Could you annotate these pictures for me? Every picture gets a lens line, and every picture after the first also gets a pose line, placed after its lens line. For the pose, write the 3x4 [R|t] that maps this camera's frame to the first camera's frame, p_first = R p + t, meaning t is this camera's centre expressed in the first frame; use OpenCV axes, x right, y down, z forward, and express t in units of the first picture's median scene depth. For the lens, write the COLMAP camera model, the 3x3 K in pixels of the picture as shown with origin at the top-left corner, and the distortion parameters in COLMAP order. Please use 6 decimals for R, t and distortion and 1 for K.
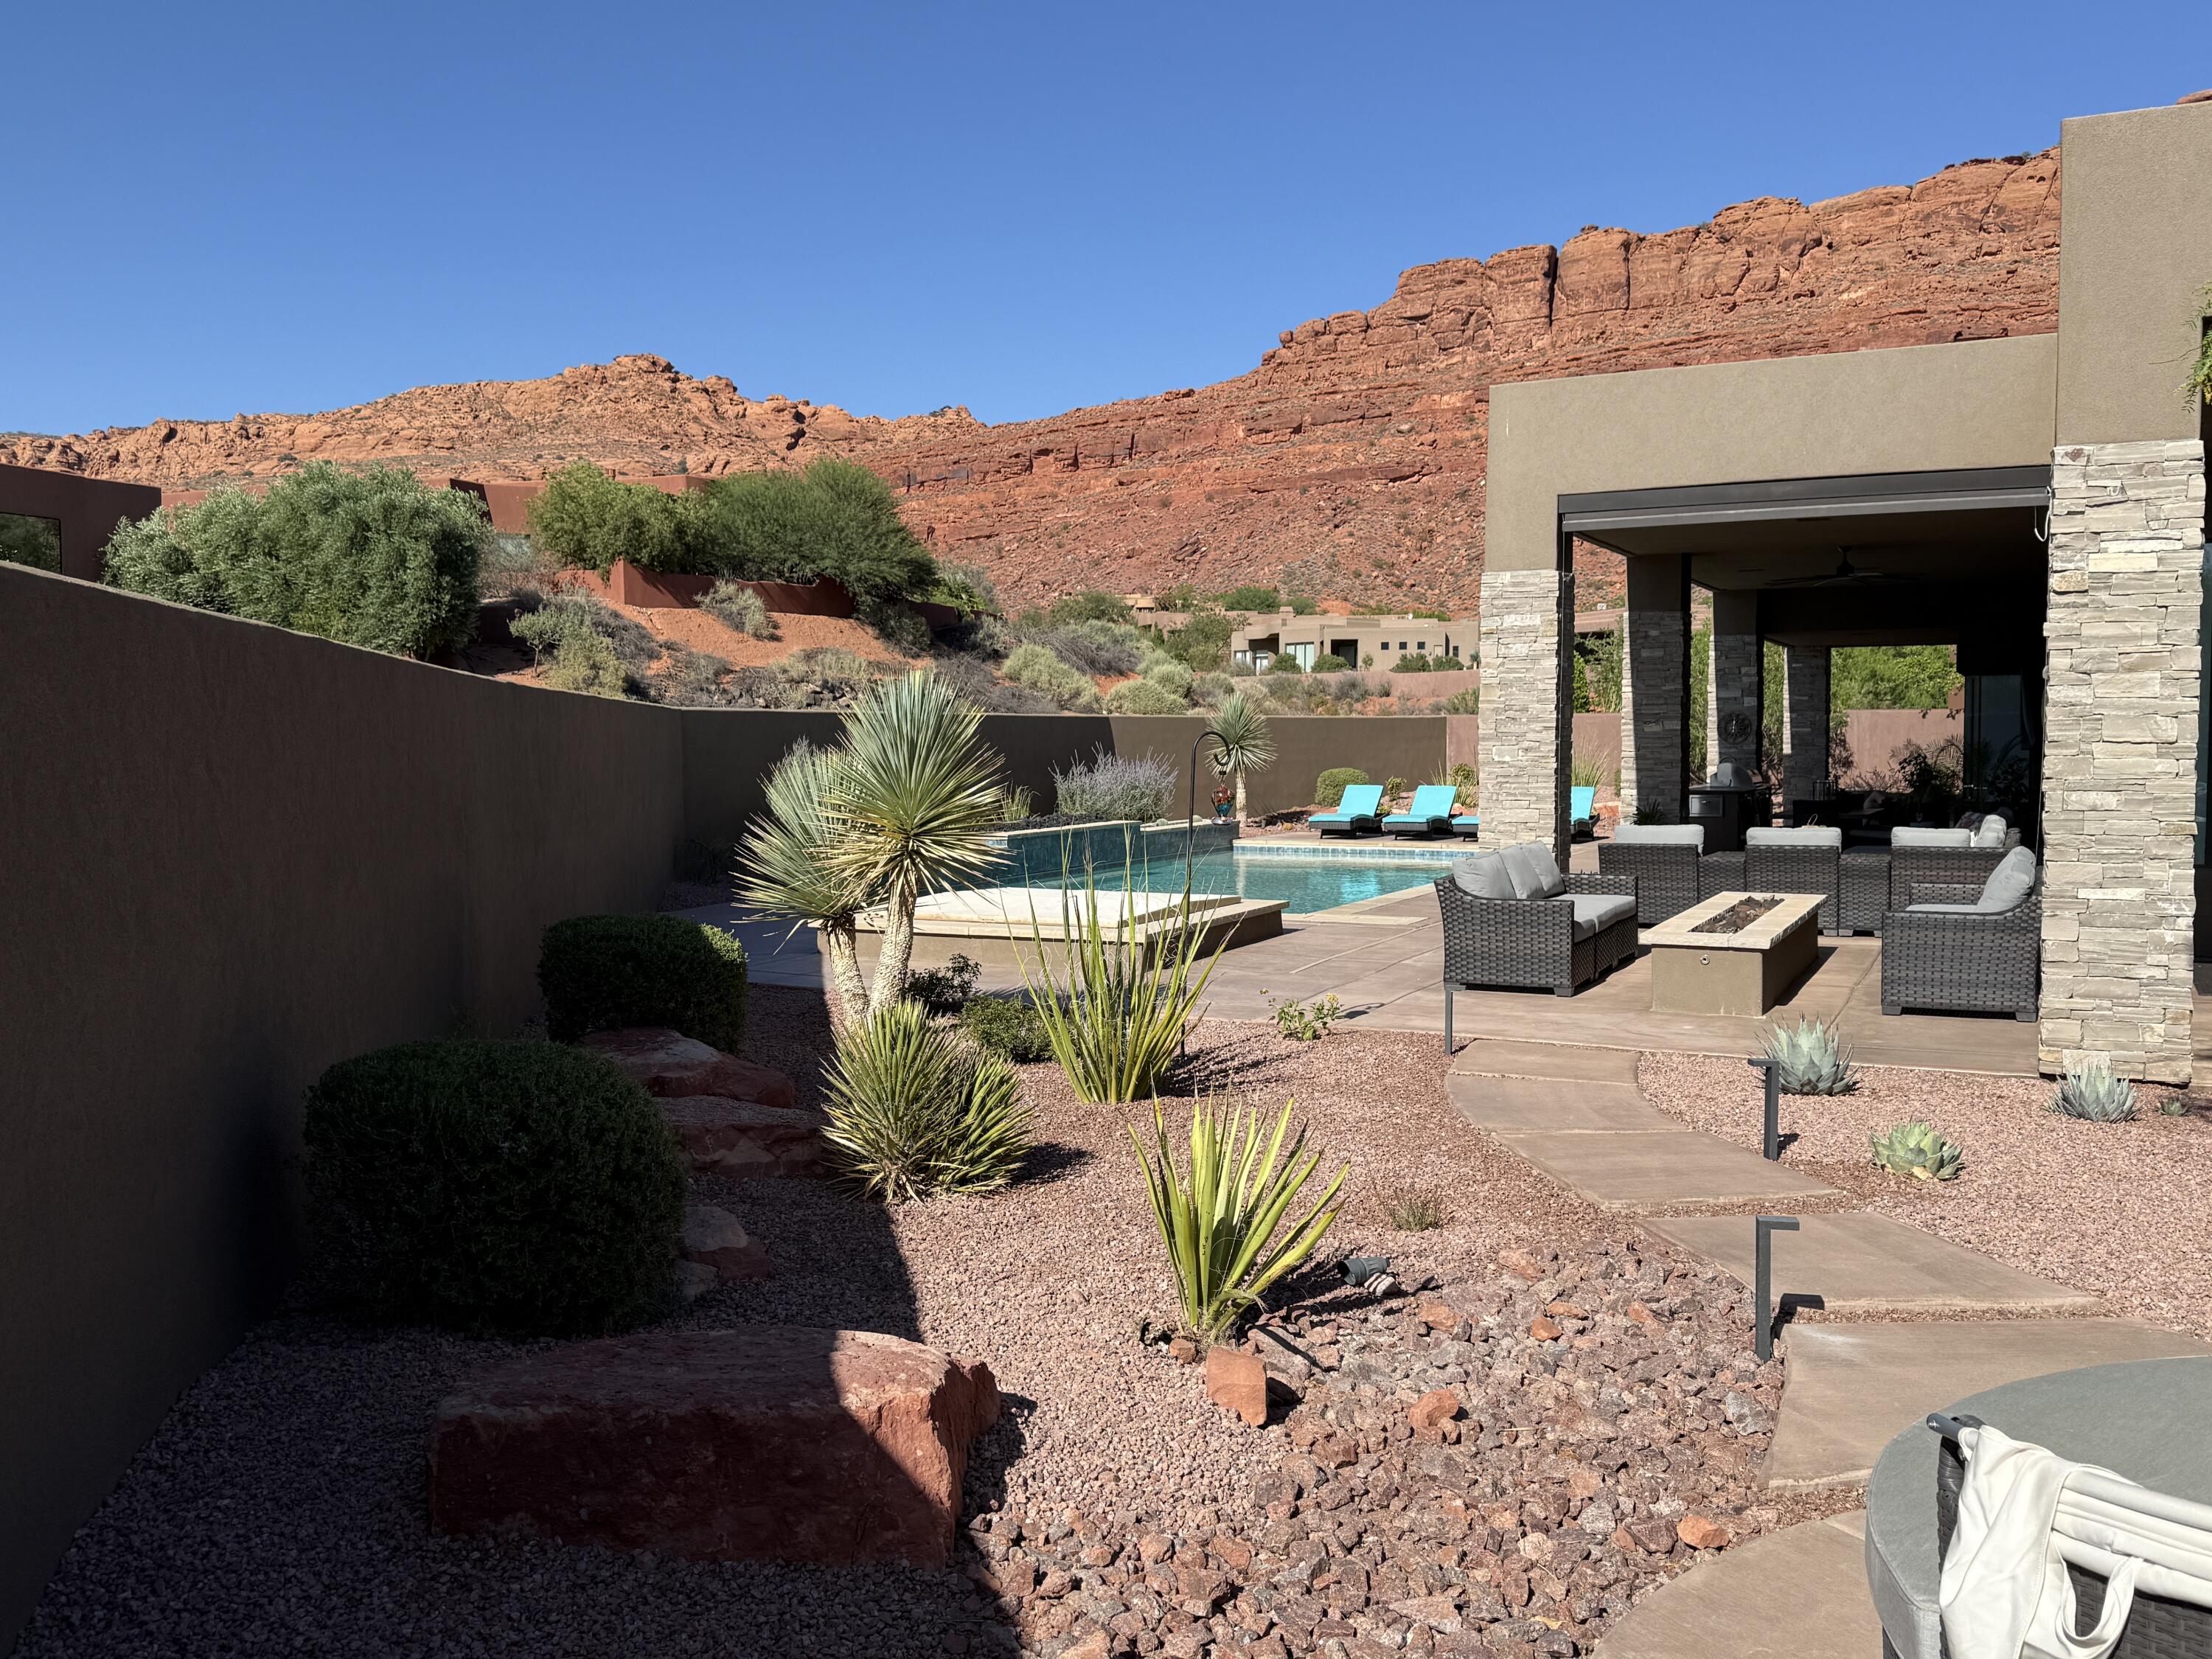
lens RADIAL K [[1869.1, 0, 1099.3], [0, 1869.1, 835.3], [0, 0, 1]] dist [0.172484, -0.344780]
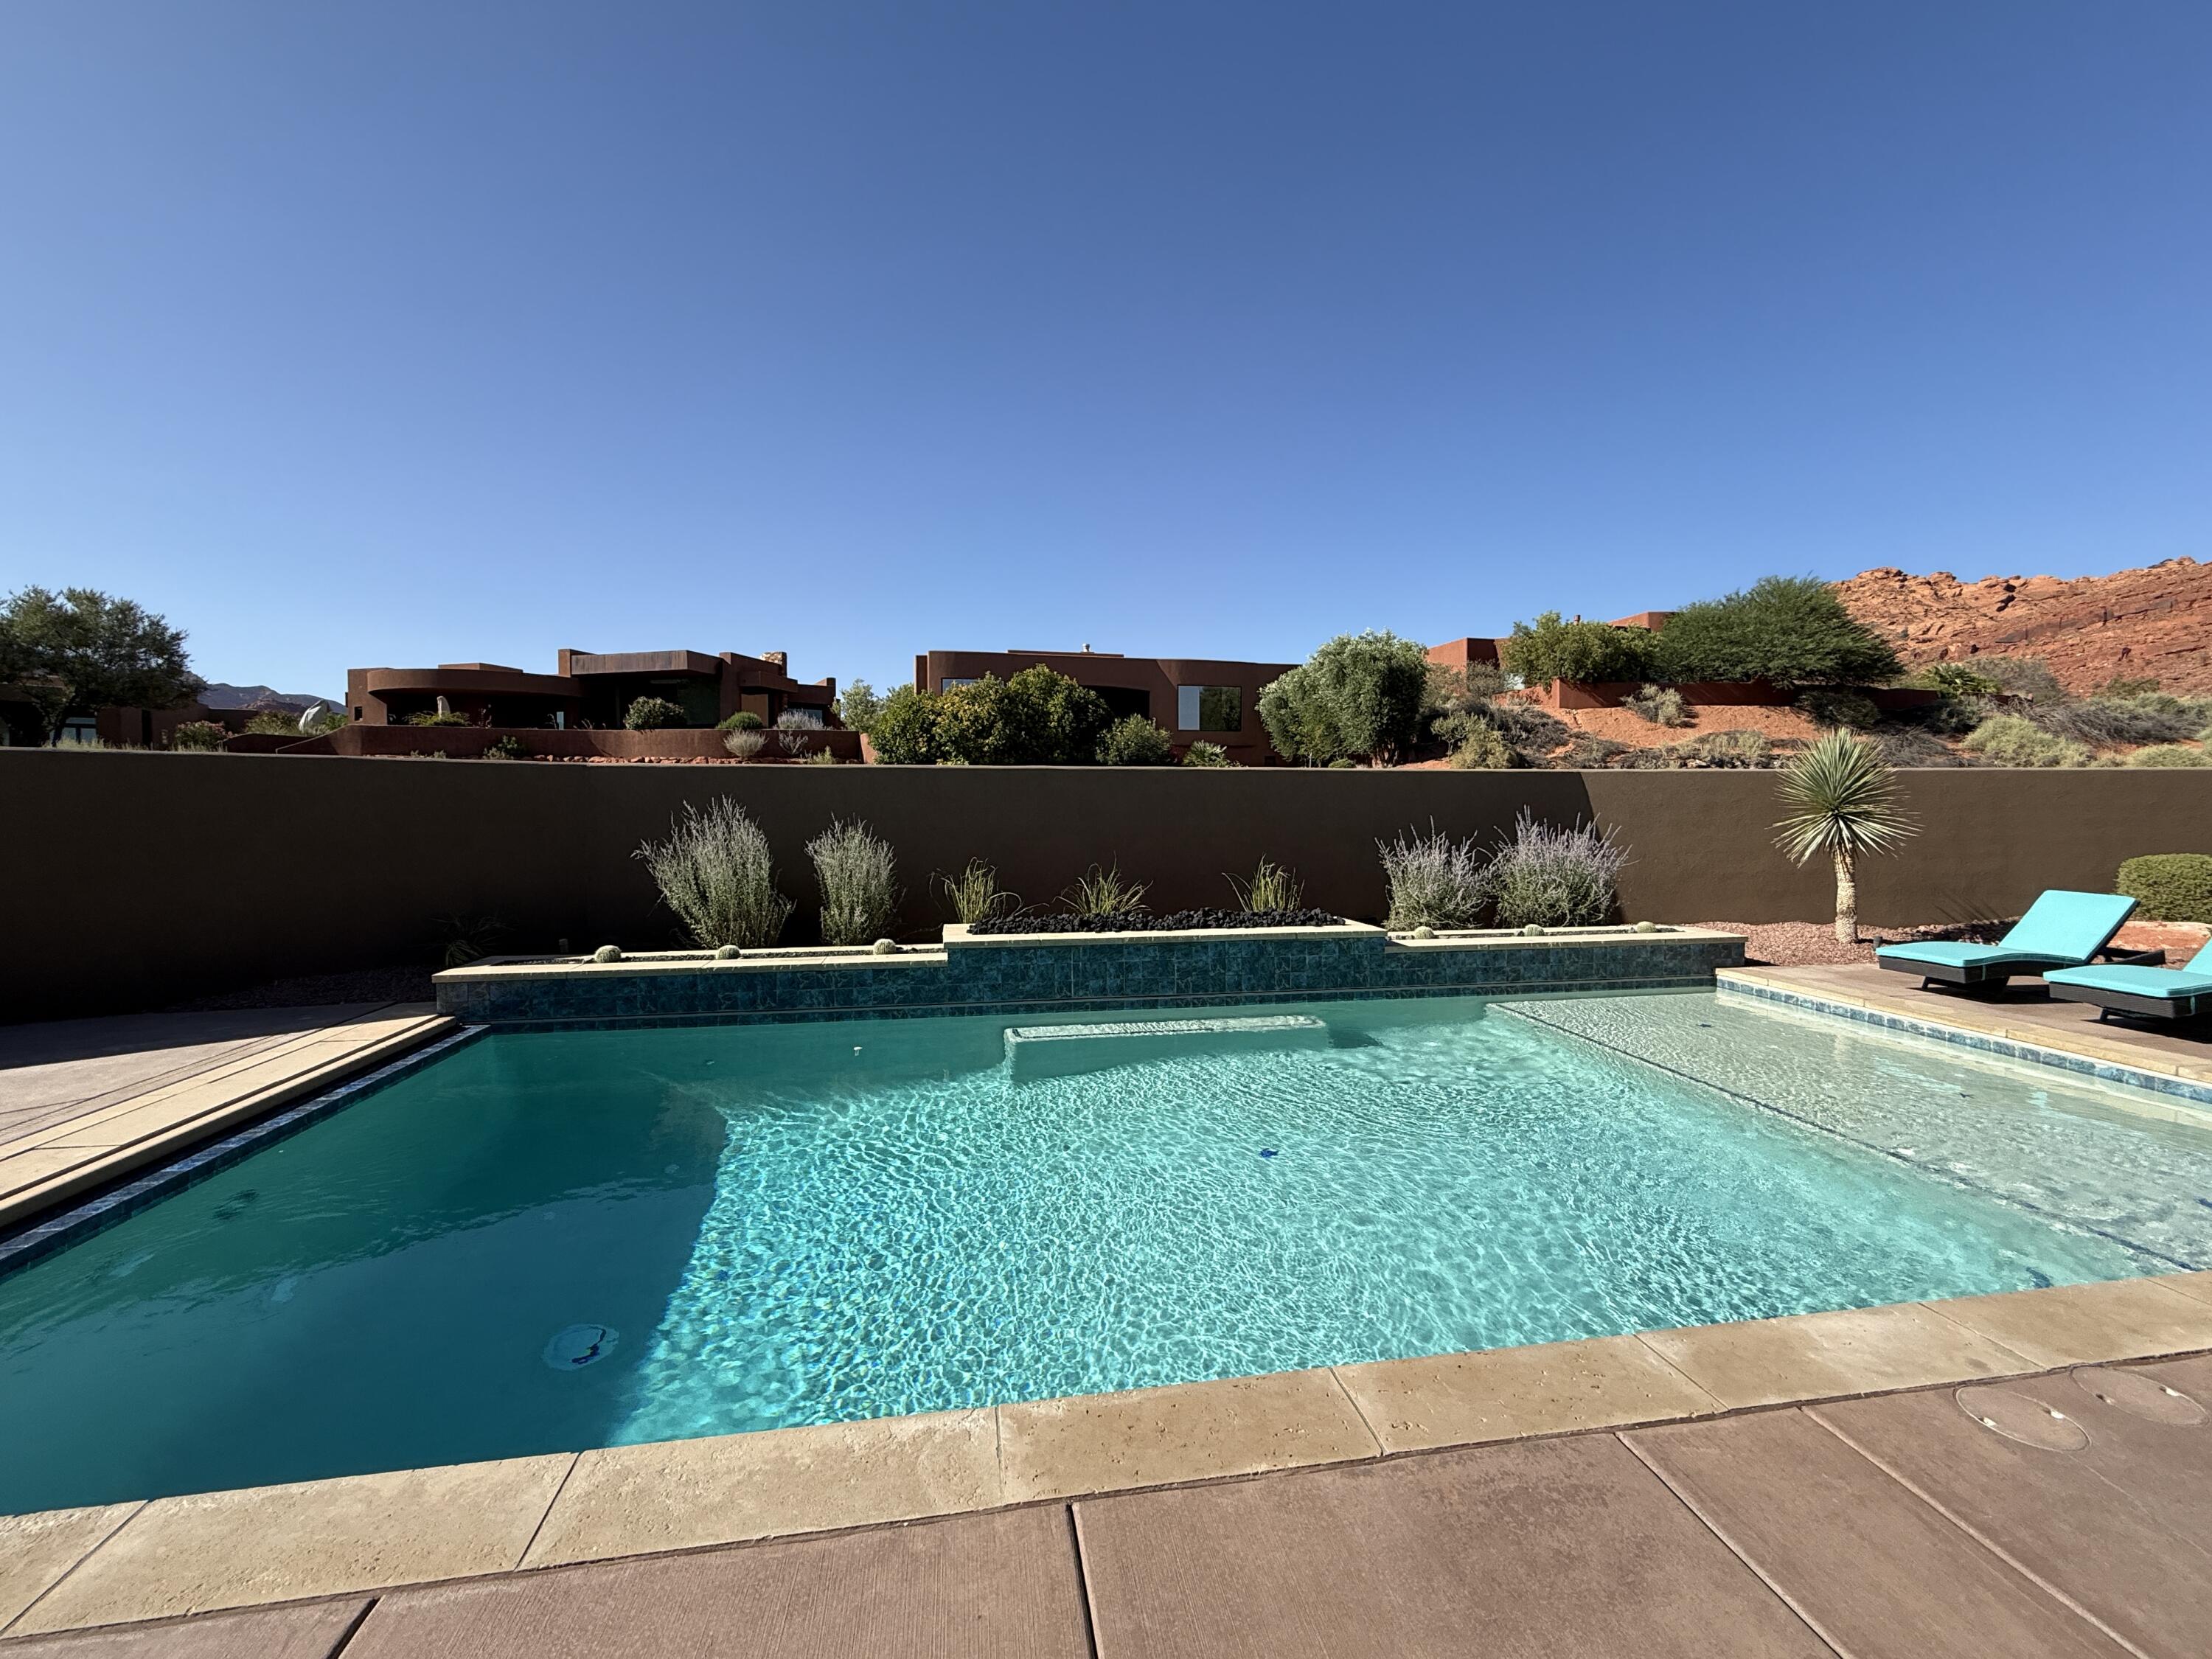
lens RADIAL K [[919.1, 0, 1108.7], [0, 919.1, 827.3], [0, 0, 1]] dist [0.000038, 0.000458]
pose [[0.591455, 0.023533, -0.805995, 0.271717], [-0.045689, 0.998946, -0.004361, -0.046111], [0.805043, 0.039404, 0.591907, 0.929520]]
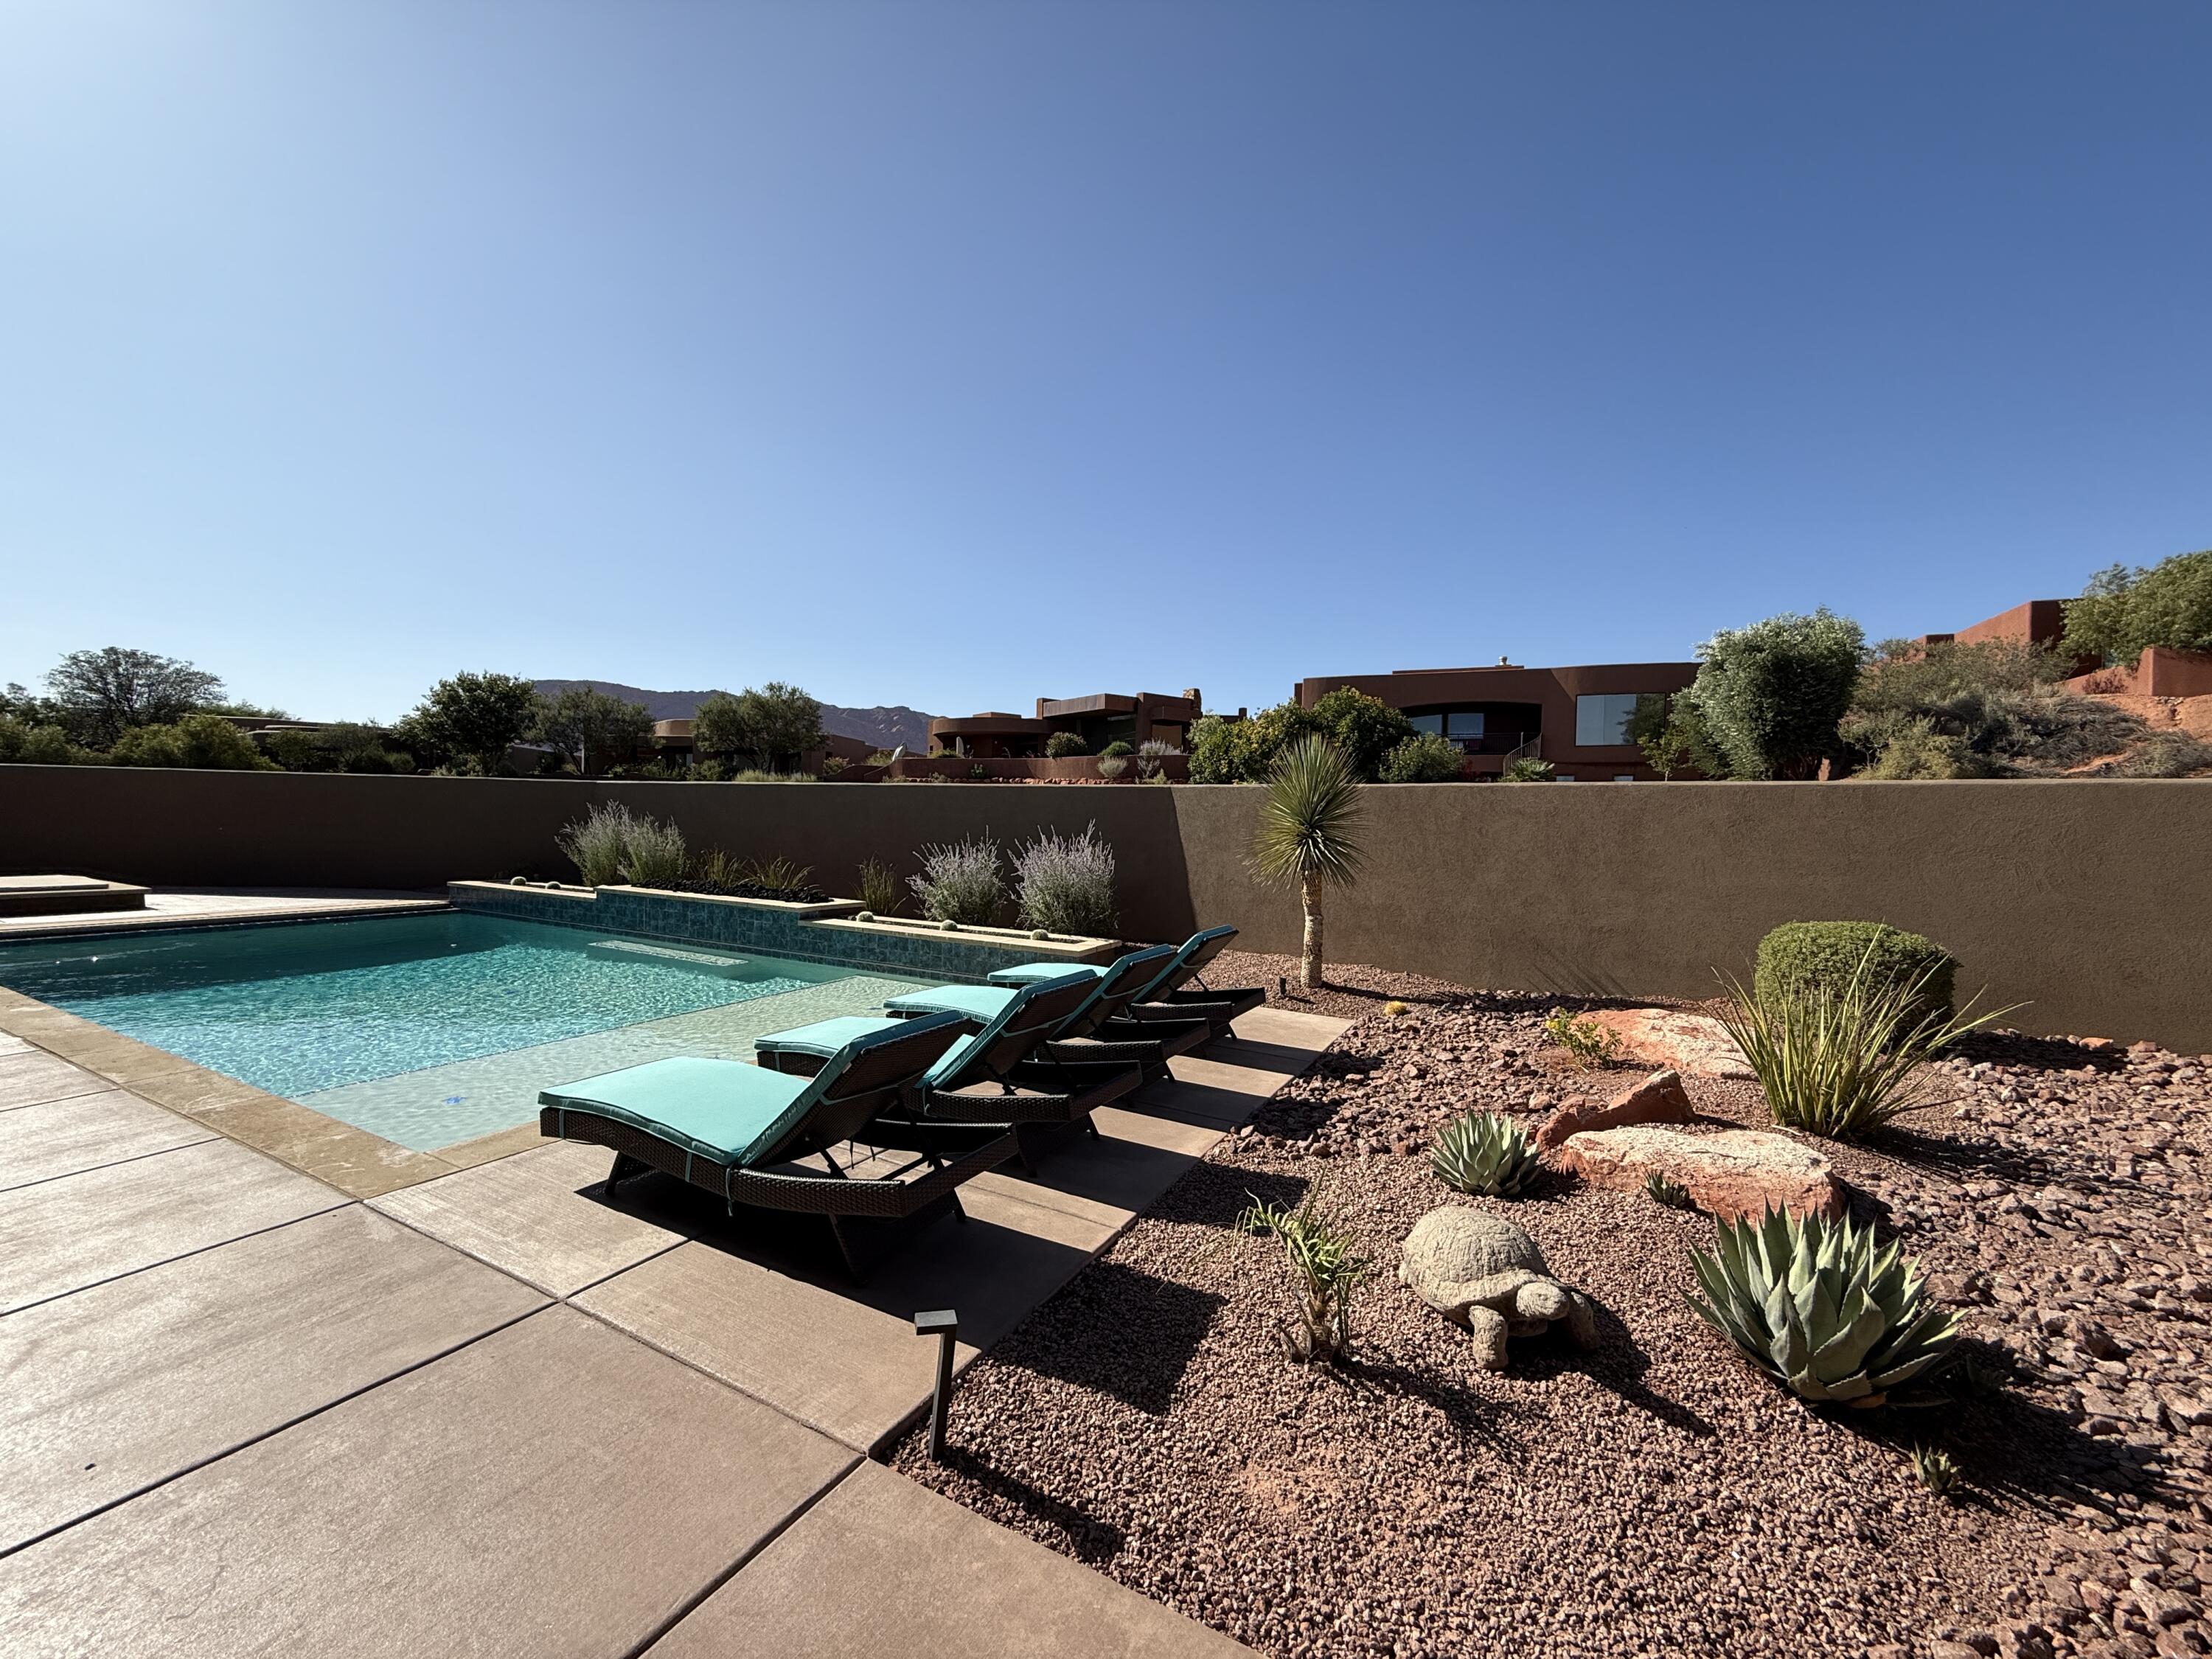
lens RADIAL K [[882.6, 0, 1102.1], [0, 882.6, 826.4], [0, 0, 1]] dist [-0.000411, 0.000383]
pose [[-0.032005, 0.014193, -0.999387, 0.507015], [-0.080589, 0.996607, 0.016734, -0.075599], [0.996233, 0.081075, -0.030752, 1.434671]]
